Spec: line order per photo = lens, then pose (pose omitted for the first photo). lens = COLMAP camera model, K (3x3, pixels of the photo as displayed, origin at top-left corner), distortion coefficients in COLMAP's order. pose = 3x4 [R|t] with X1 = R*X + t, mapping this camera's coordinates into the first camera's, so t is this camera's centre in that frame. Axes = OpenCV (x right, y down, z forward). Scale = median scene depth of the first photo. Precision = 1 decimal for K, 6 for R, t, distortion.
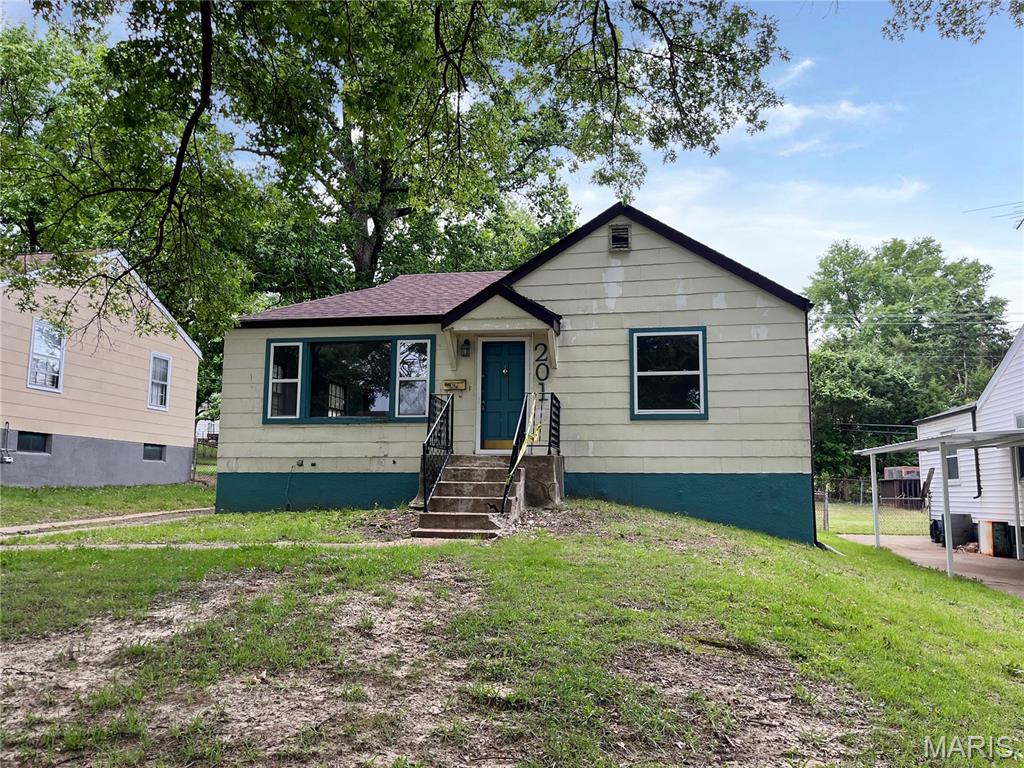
lens RADIAL K [[777.8, 0, 512.8], [0, 777.8, 388.1], [0, 0, 1]] dist [0.055465, -0.057873]
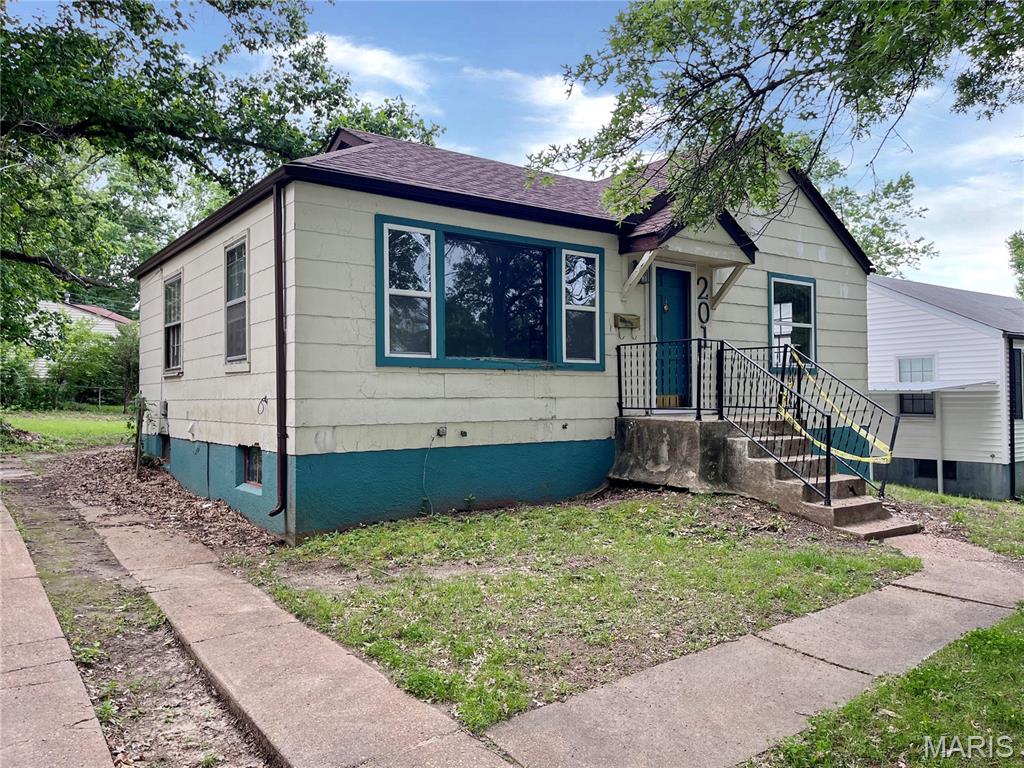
lens RADIAL K [[777.8, 0, 508.6], [0, 777.8, 379.3], [0, 0, 1]] dist [0.055465, -0.057873]
pose [[0.689117, 0.005560, 0.724629, -0.707140], [-0.084207, 0.993811, 0.072455, 0.007065], [-0.719741, -0.110948, 0.685320, 0.575671]]
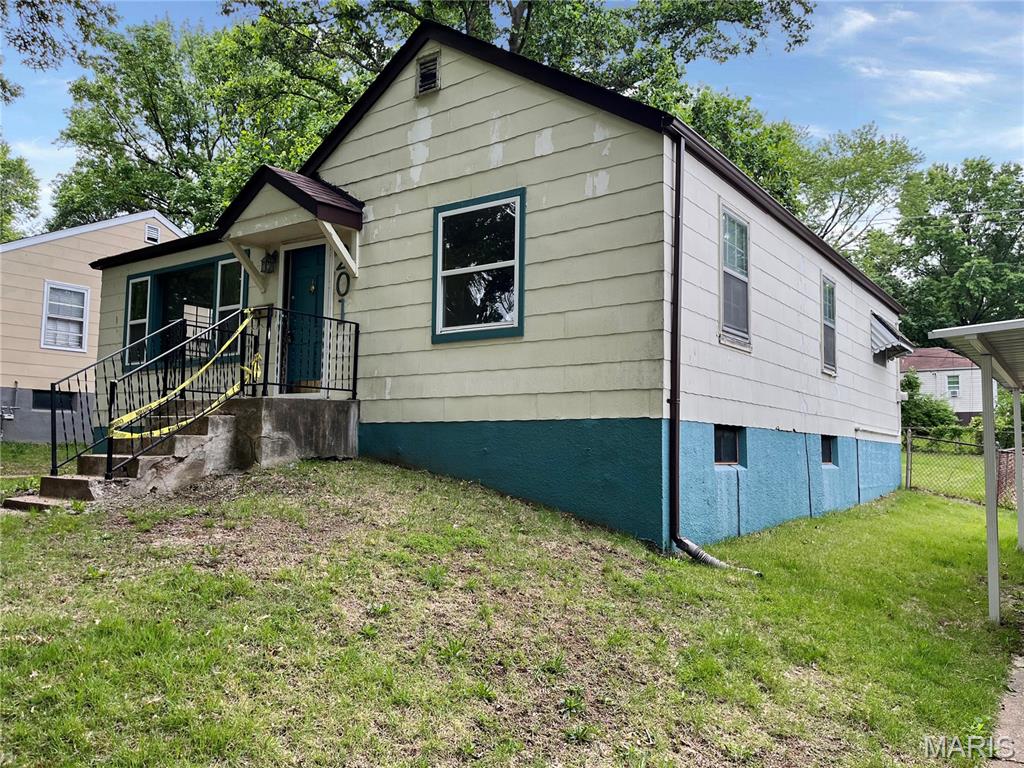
lens RADIAL K [[777.8, 0, 514.0], [0, 777.8, 384.9], [0, 0, 1]] dist [0.055465, -0.057873]
pose [[0.901979, -0.030774, -0.430682, 0.490906], [0.049174, 0.998288, 0.031655, 0.057332], [0.428971, -0.049730, 0.901948, 0.413238]]
